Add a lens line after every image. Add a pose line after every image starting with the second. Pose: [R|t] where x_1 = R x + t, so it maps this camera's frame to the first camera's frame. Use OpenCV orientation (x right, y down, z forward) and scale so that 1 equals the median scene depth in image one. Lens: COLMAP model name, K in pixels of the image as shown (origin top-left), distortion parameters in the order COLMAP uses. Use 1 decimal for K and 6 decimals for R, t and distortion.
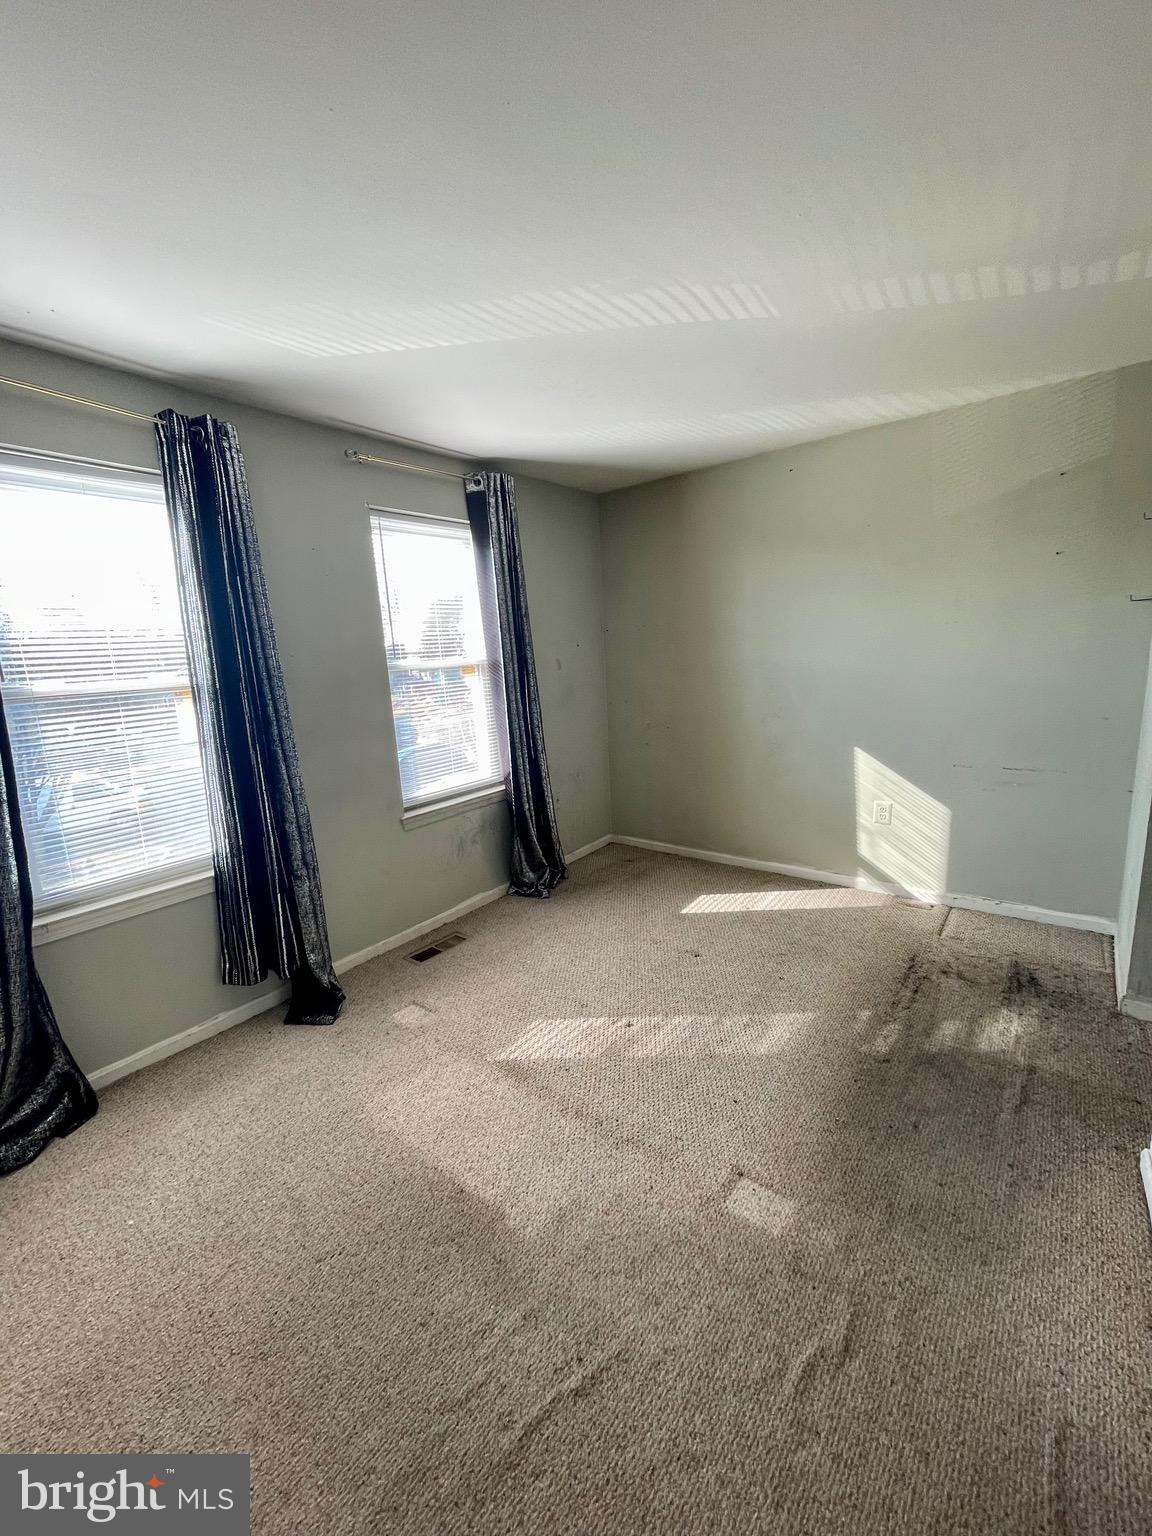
lens RADIAL K [[620.0, 0, 577.8], [0, 620.0, 766.3], [0, 0, 1]] dist [-0.001242, 0.000408]
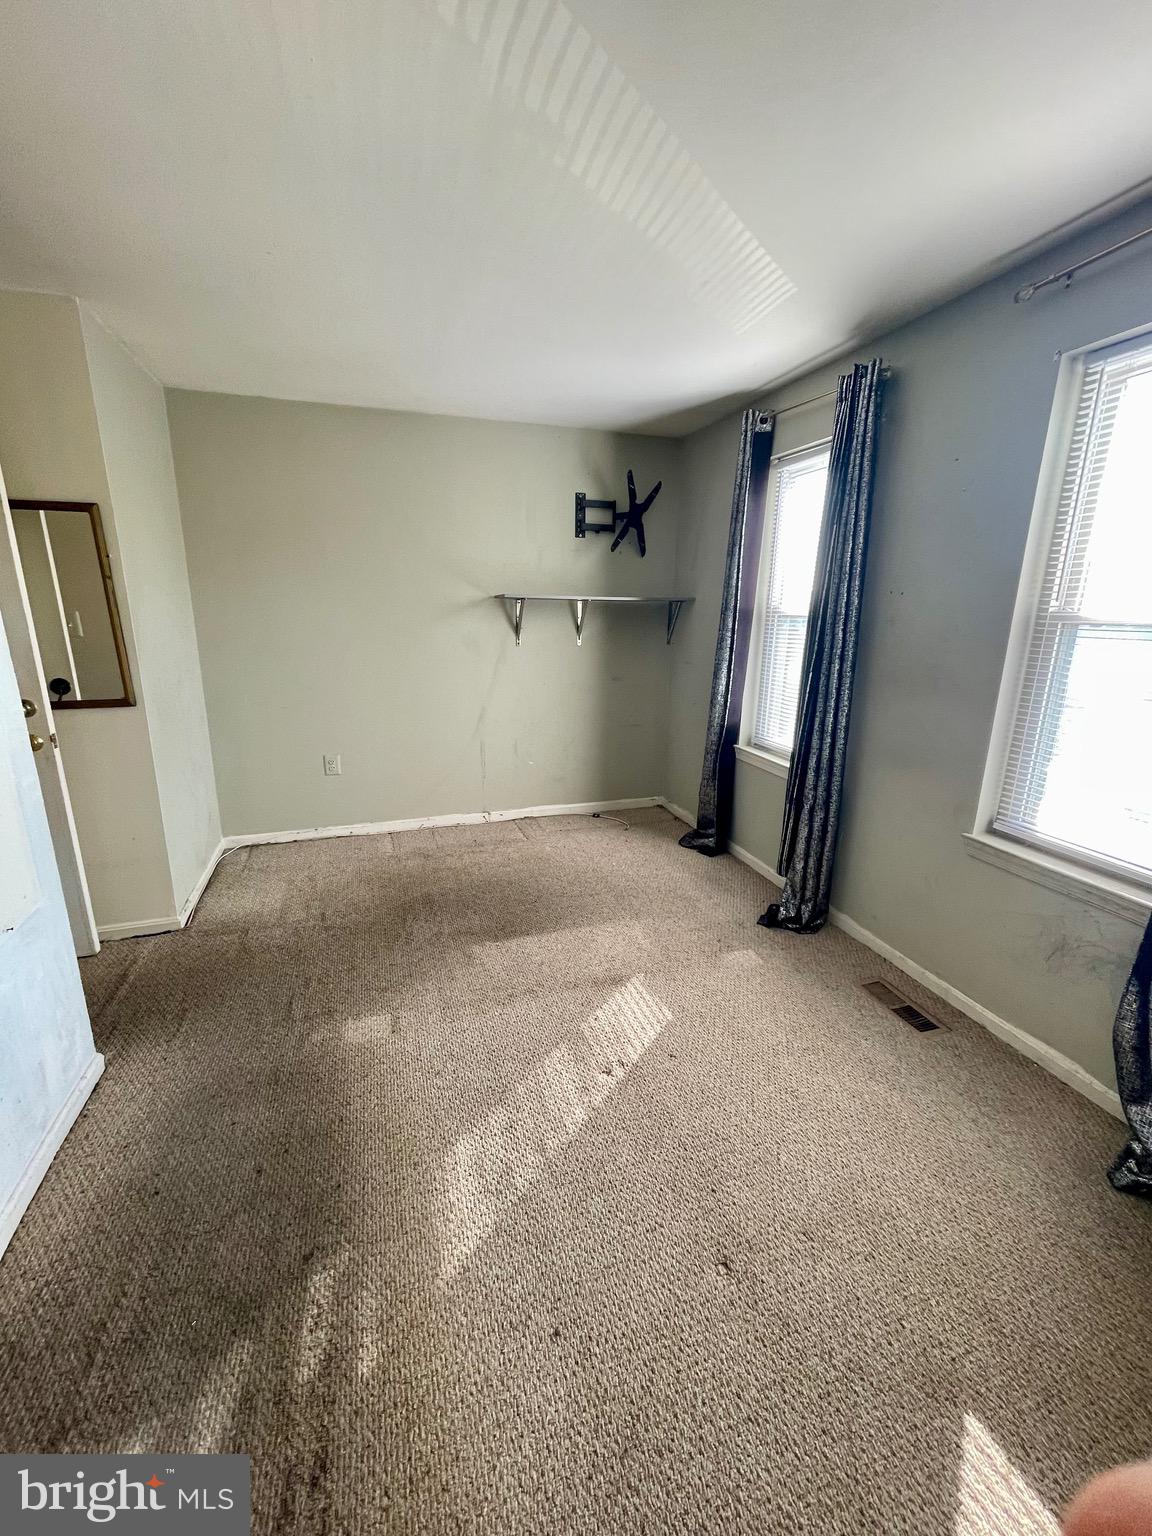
lens RADIAL K [[620.0, 0, 577.8], [0, 620.0, 766.3], [0, 0, 1]] dist [-0.001242, 0.000408]
pose [[-0.554578, 0.253001, -0.792738, 0.668672], [-0.138052, 0.911485, 0.387476, -0.265055], [0.820600, 0.324324, -0.470563, 1.263125]]
